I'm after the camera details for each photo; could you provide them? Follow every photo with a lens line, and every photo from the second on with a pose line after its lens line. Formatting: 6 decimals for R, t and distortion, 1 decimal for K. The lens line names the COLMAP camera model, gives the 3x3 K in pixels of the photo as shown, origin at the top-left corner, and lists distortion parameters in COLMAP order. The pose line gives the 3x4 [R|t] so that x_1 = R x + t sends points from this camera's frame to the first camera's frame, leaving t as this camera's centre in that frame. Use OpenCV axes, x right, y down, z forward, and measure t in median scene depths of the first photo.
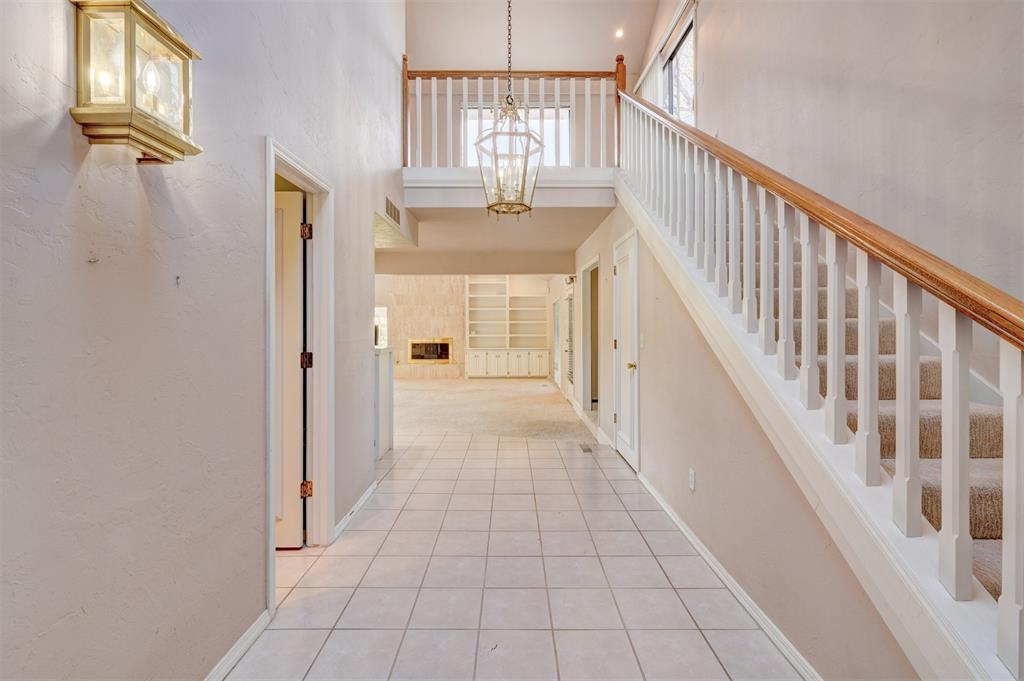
lens RADIAL K [[464.0, 0, 513.1], [0, 464.0, 323.9], [0, 0, 1]] dist [0.000380, 0.000227]
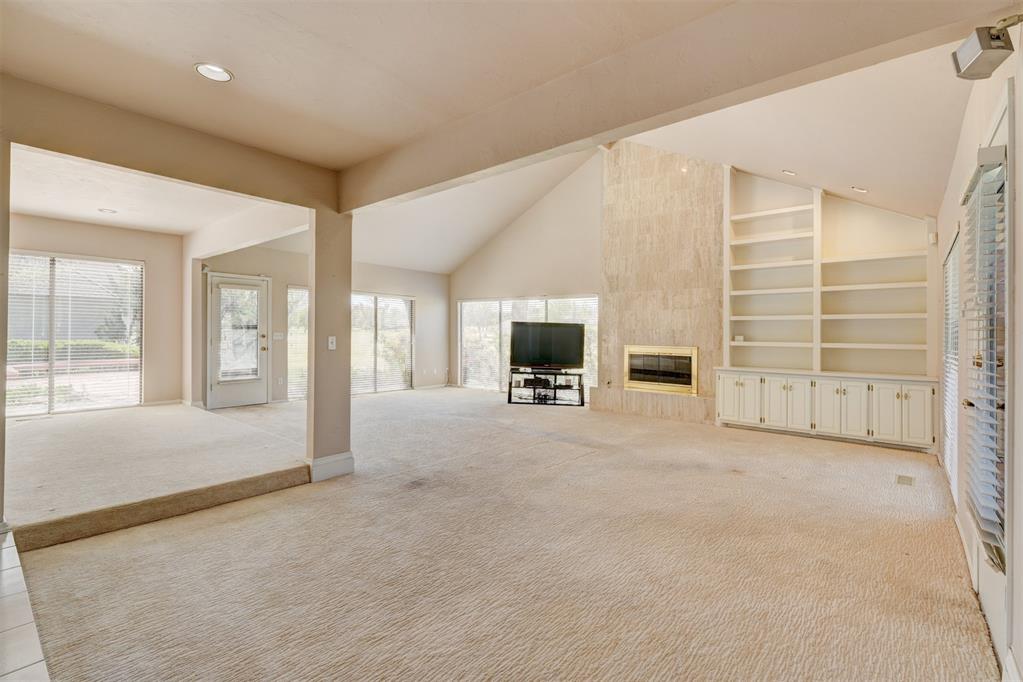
lens RADIAL K [[463.5, 0, 516.1], [0, 463.5, 331.9], [0, 0, 1]] dist [0.000380, 0.000227]
pose [[0.762152, 0.007713, -0.647352, 0.087901], [-0.011423, 0.999934, -0.001535, 0.022645], [0.647297, 0.008565, 0.762190, 0.641258]]
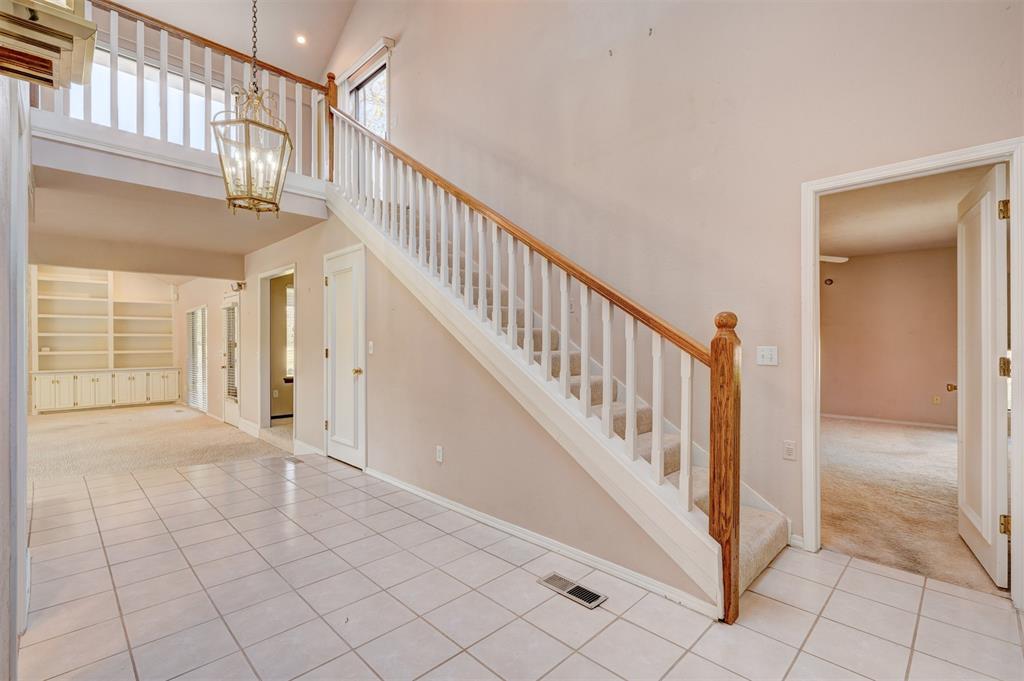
lens RADIAL K [[464.0, 0, 512.4], [0, 464.0, 341.2], [0, 0, 1]] dist [0.000380, 0.000227]
pose [[0.709830, 0.001368, 0.704372, -0.116856], [-0.000717, 0.999999, -0.001220, 0.010138], [-0.704373, 0.000361, 0.709830, -0.009287]]
